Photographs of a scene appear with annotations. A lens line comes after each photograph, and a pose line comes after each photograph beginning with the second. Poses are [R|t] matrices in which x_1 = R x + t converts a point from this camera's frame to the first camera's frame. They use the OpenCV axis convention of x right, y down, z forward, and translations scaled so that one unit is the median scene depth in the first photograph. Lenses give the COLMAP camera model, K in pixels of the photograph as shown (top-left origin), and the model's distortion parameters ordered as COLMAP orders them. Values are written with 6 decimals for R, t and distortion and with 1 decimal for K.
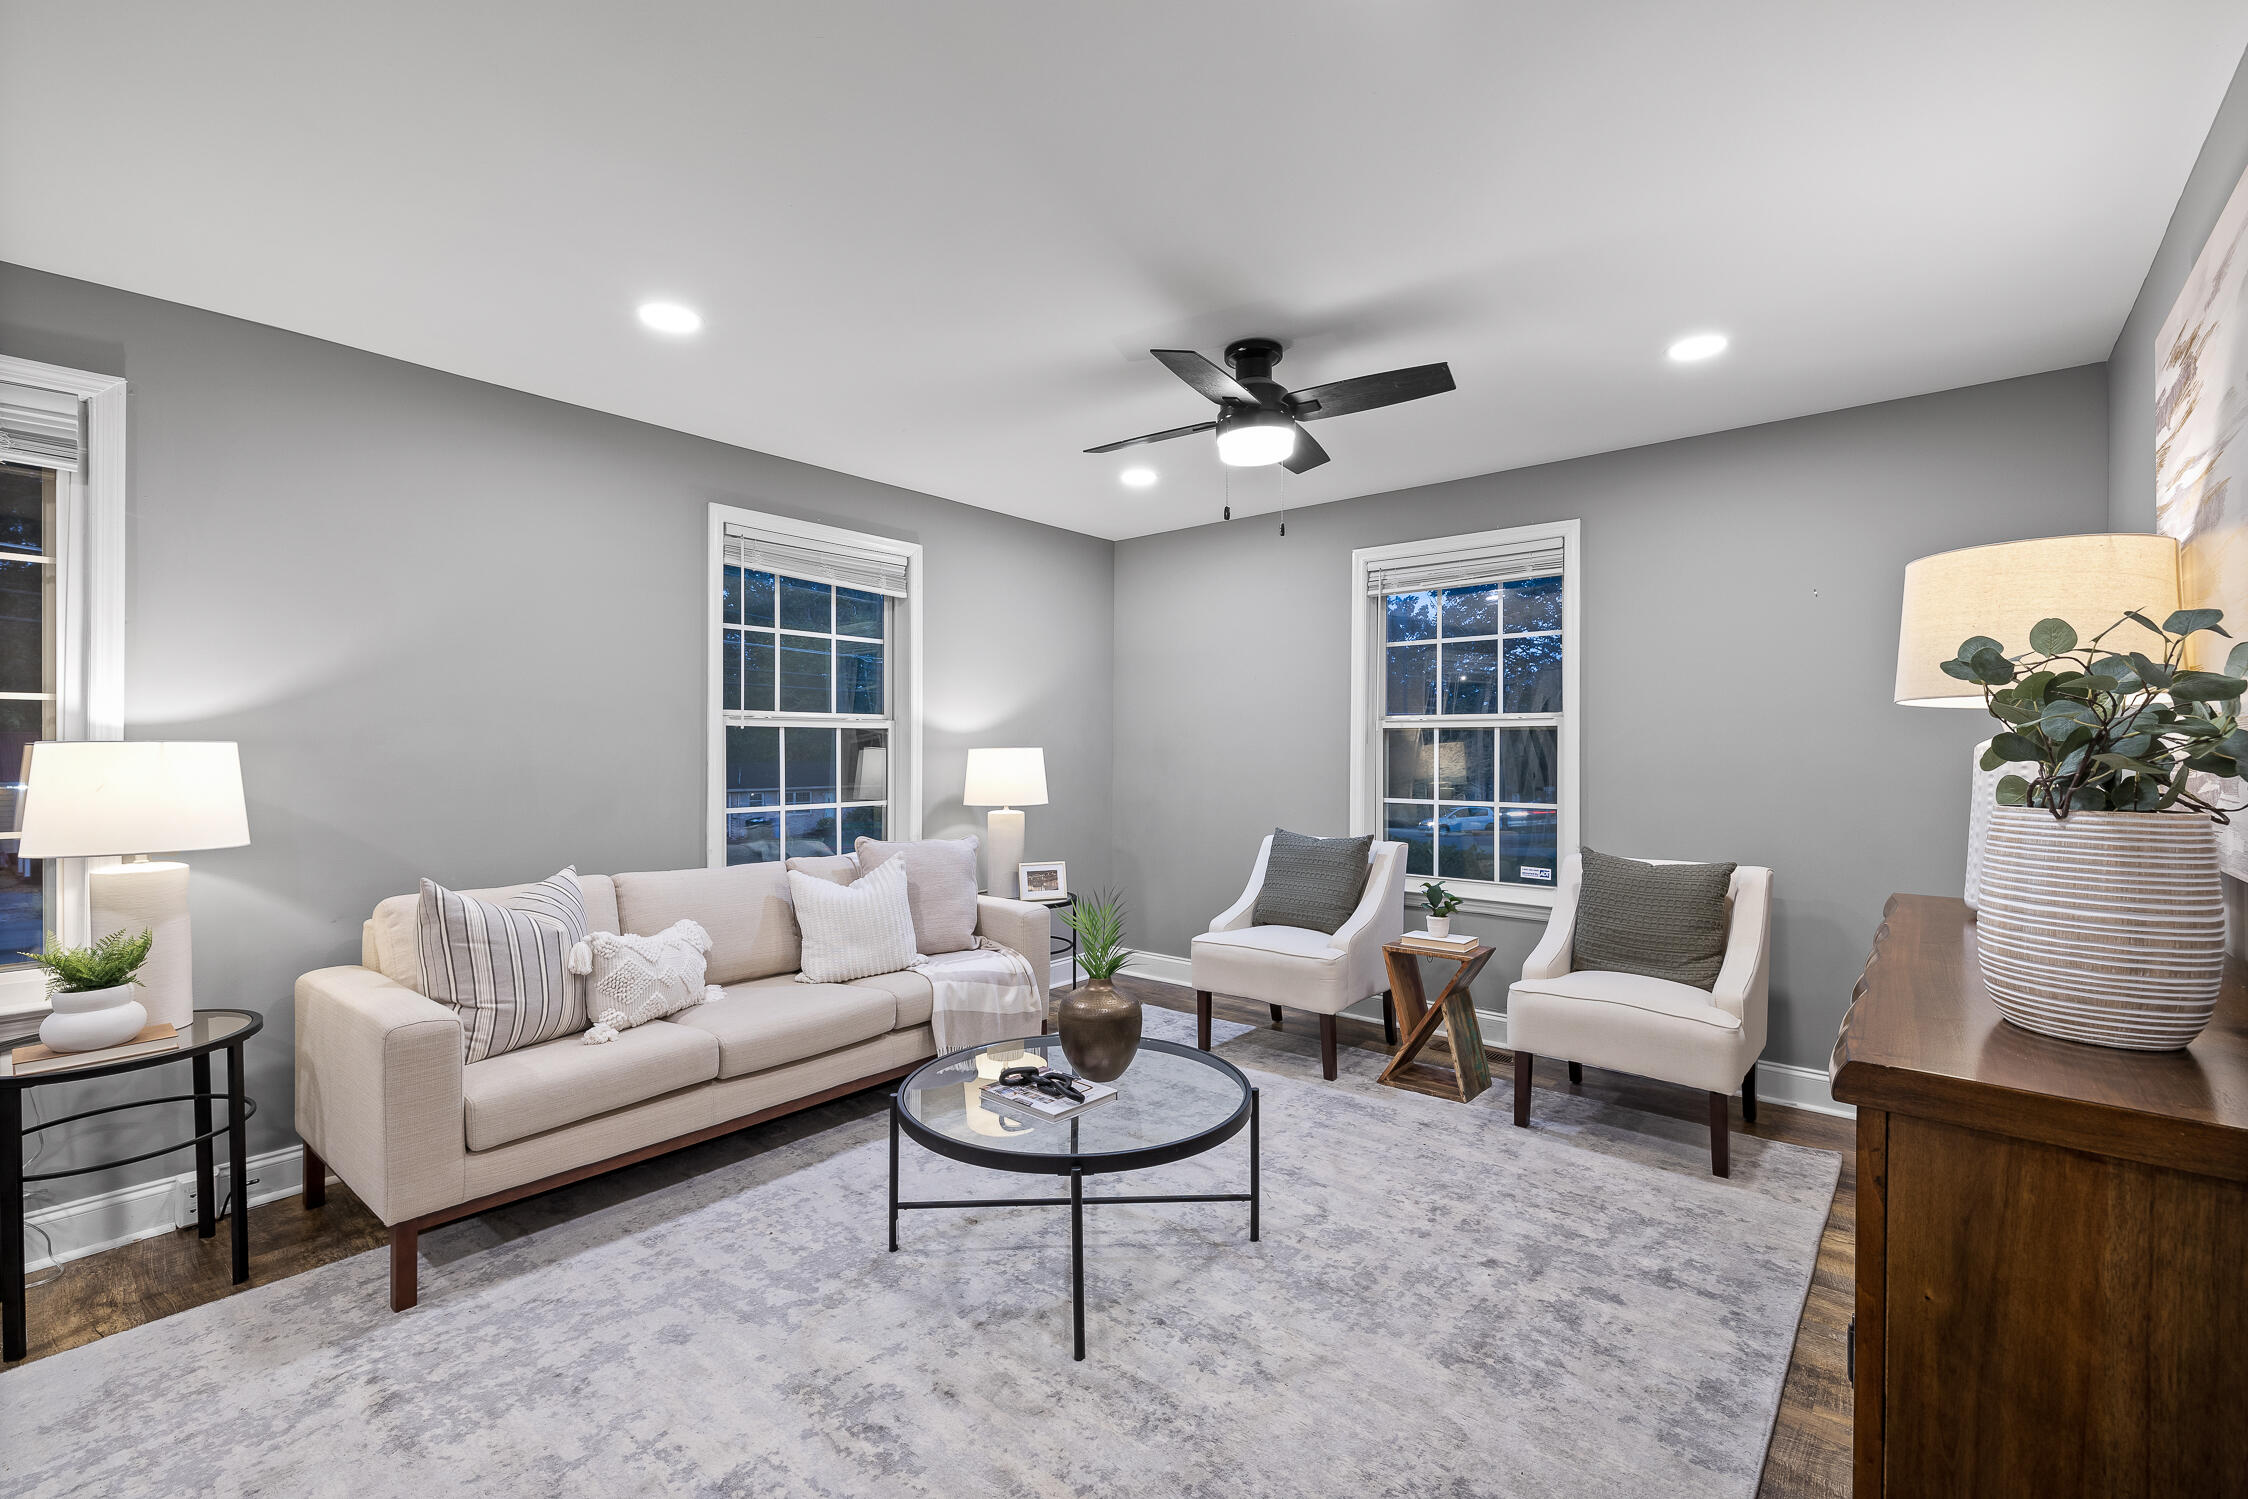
lens RADIAL K [[960.1, 0, 1104.5], [0, 960.1, 755.5], [0, 0, 1]] dist [0.000899, 0.001059]
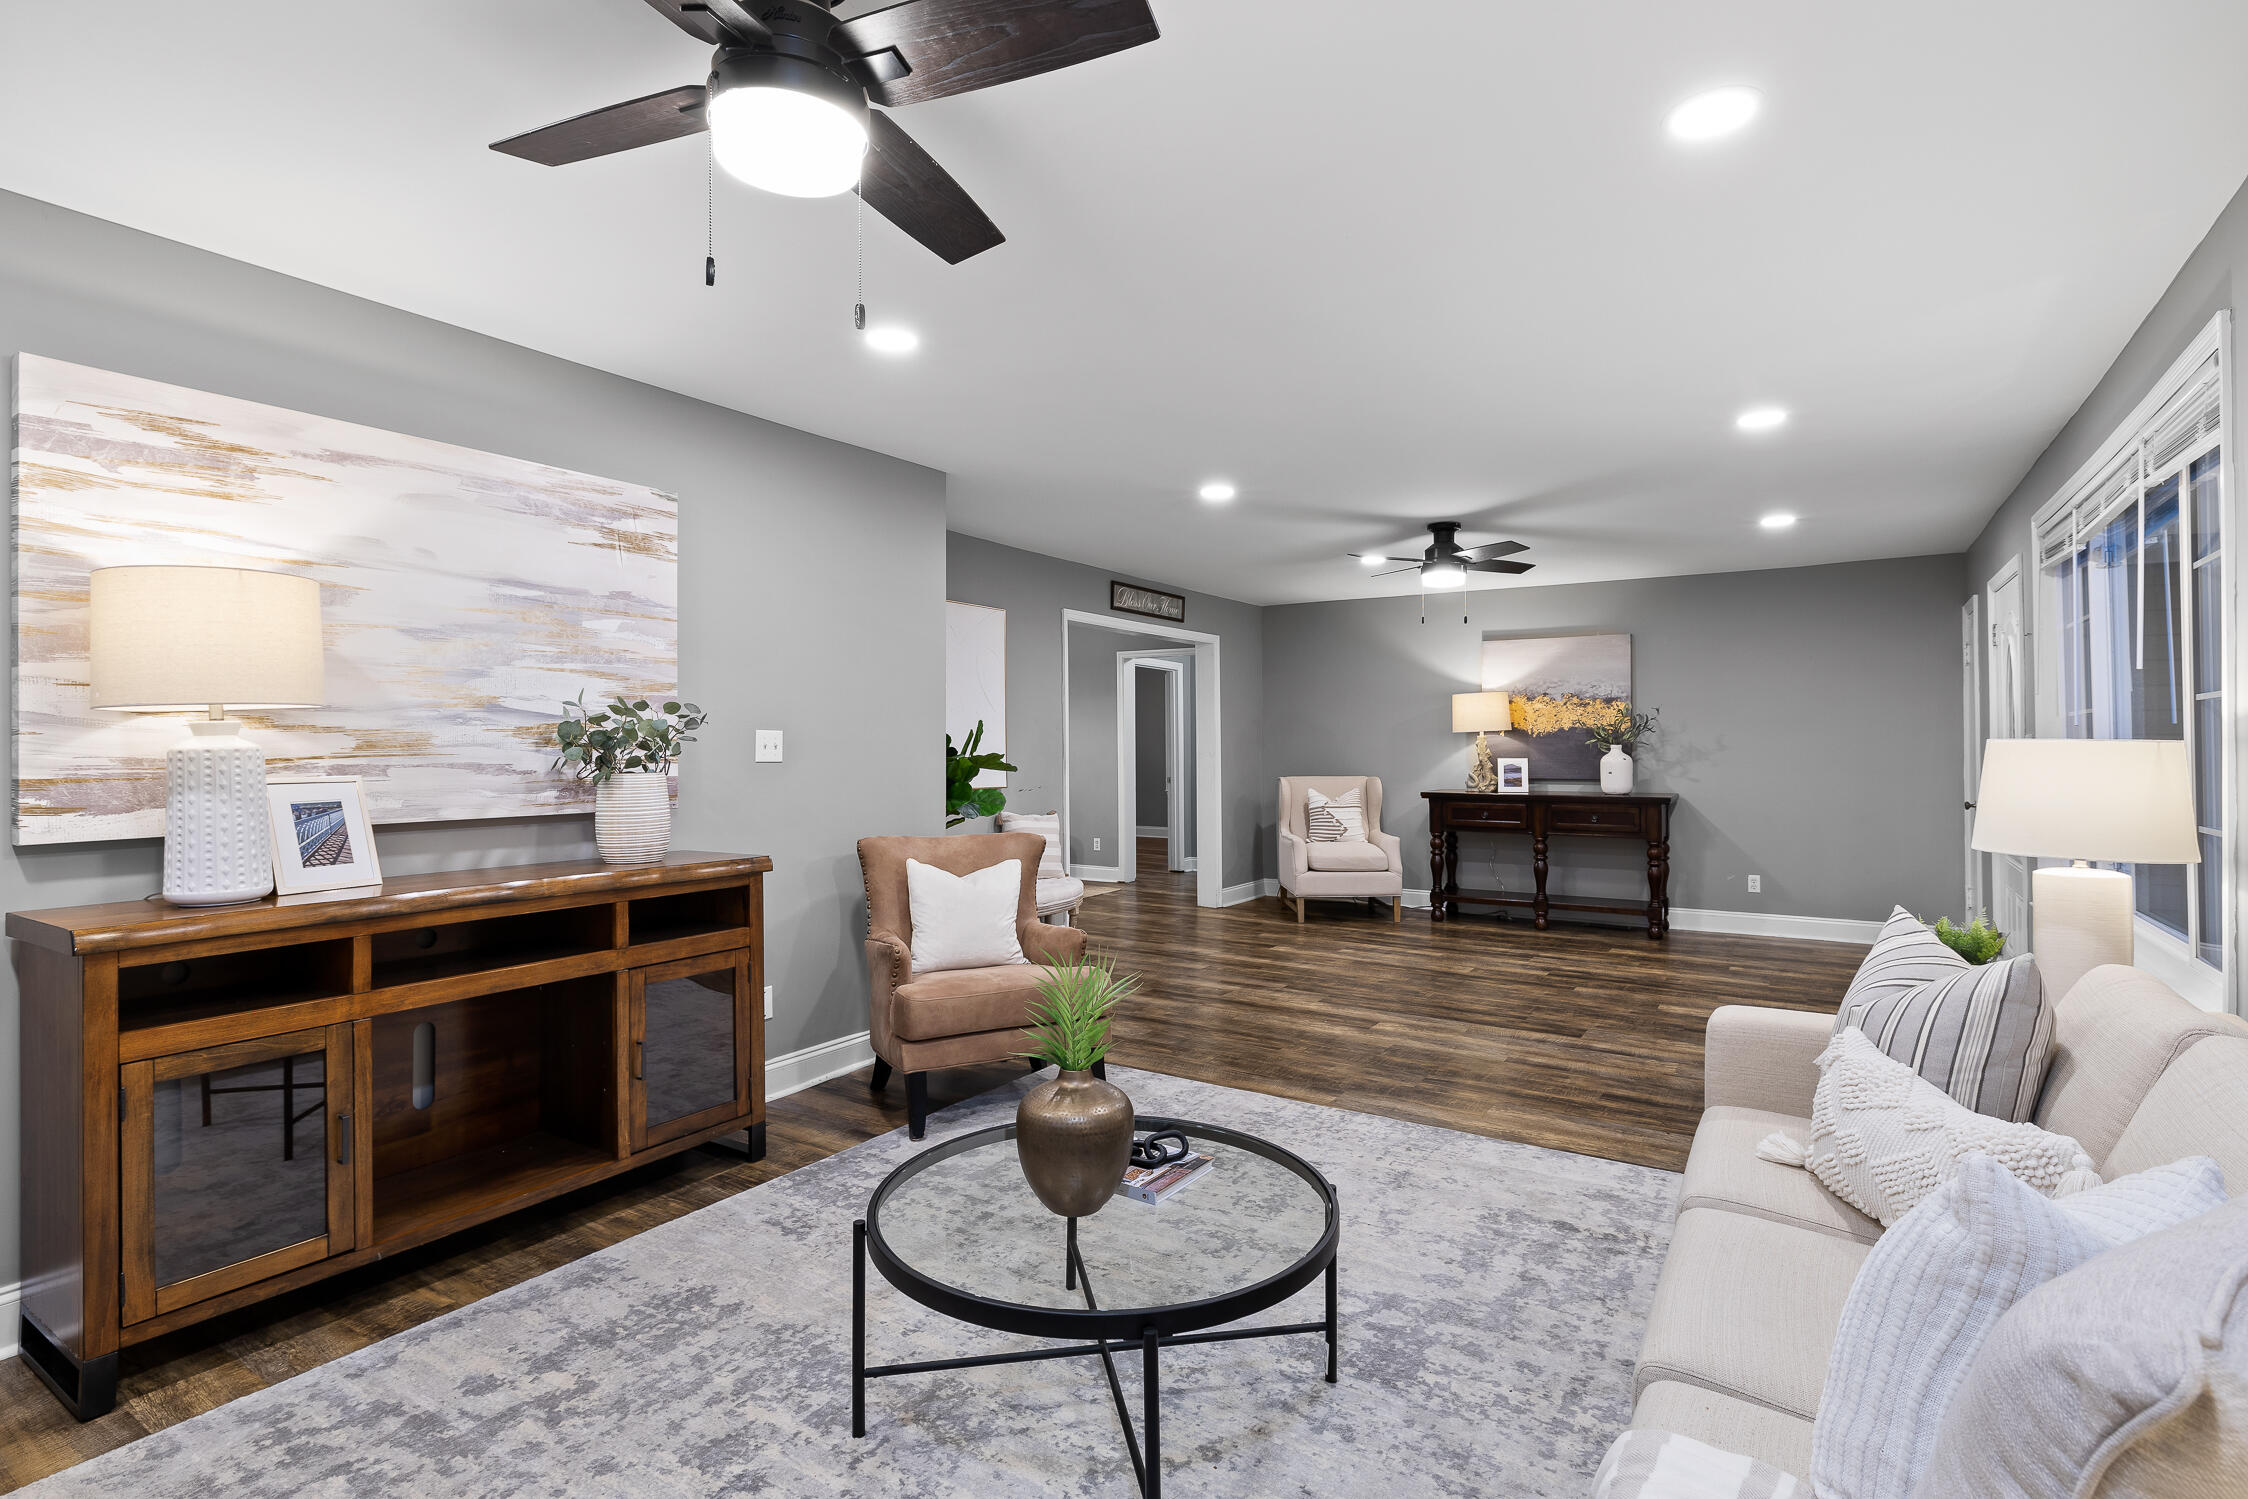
lens RADIAL K [[1061.1, 0, 1127.3], [0, 1061.1, 743.6], [0, 0, 1]] dist [0.000740, 0.000232]
pose [[-0.988321, 0.000696, -0.152382, 0.048322], [0.000164, 0.999994, 0.003502, -0.008230], [0.152383, 0.003436, -0.988316, 1.113855]]
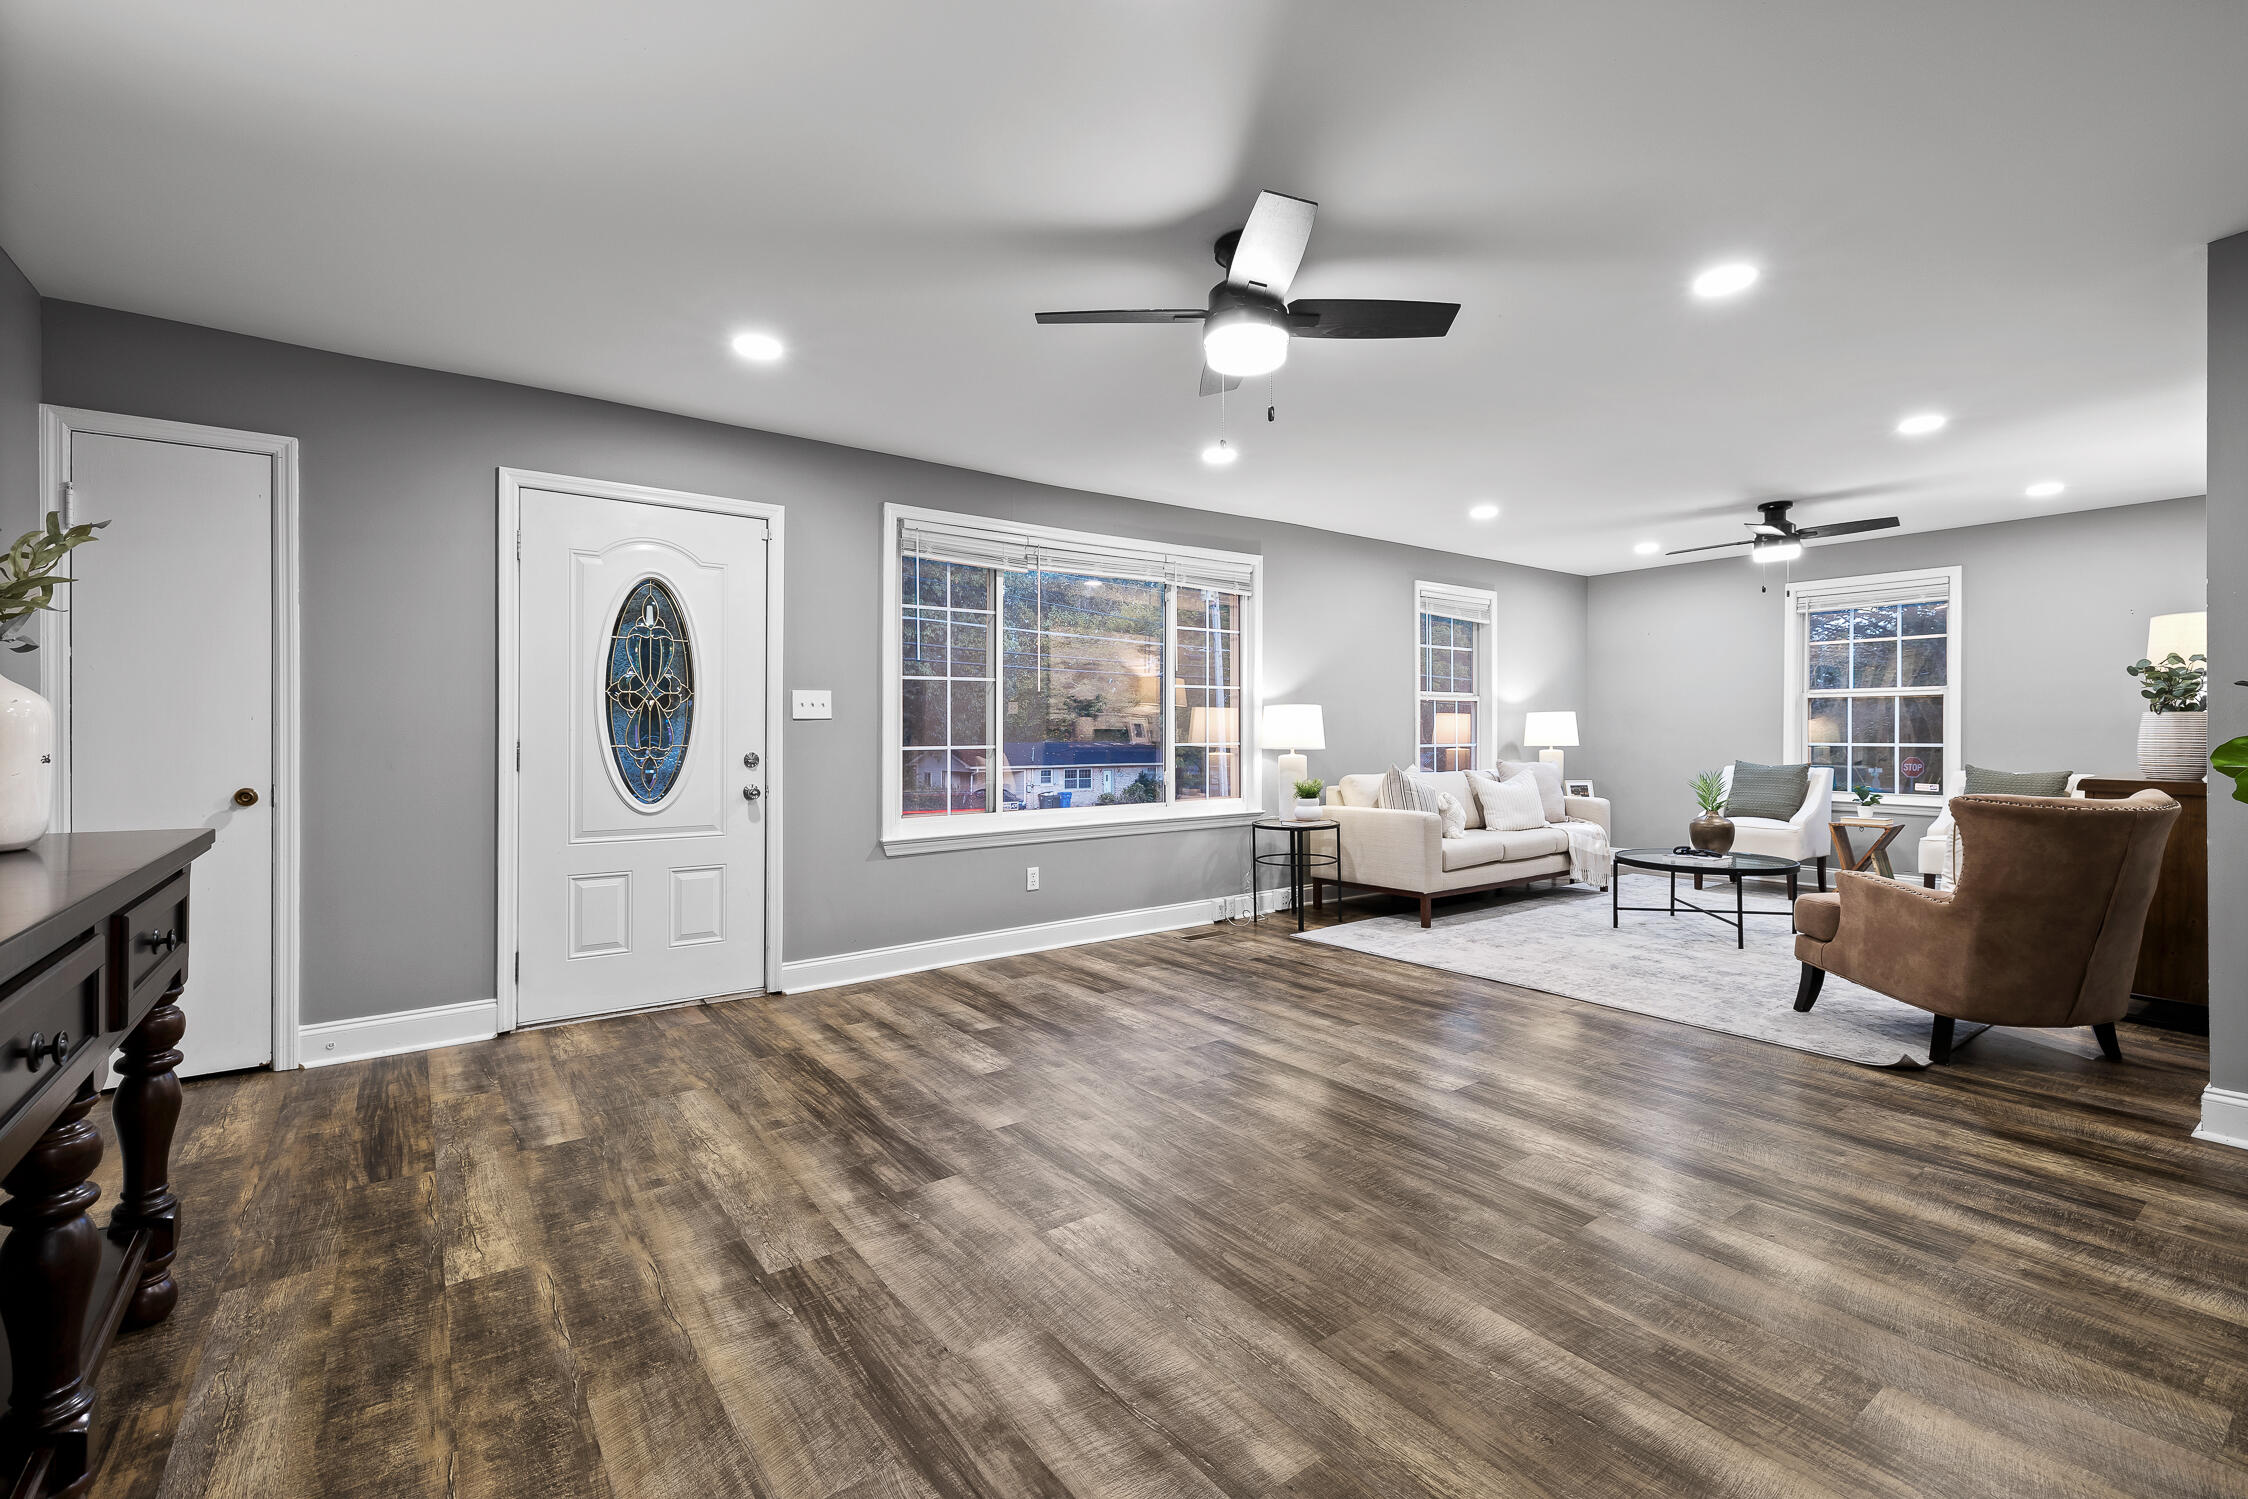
lens RADIAL K [[960.1, 0, 1119.4], [0, 960.1, 738.1], [0, 0, 1]] dist [0.000899, 0.001059]
pose [[0.973519, -0.002451, -0.228593, -0.524740], [0.002473, 0.999997, -0.000190, 0.041094], [0.228593, -0.000381, 0.973522, -0.916625]]
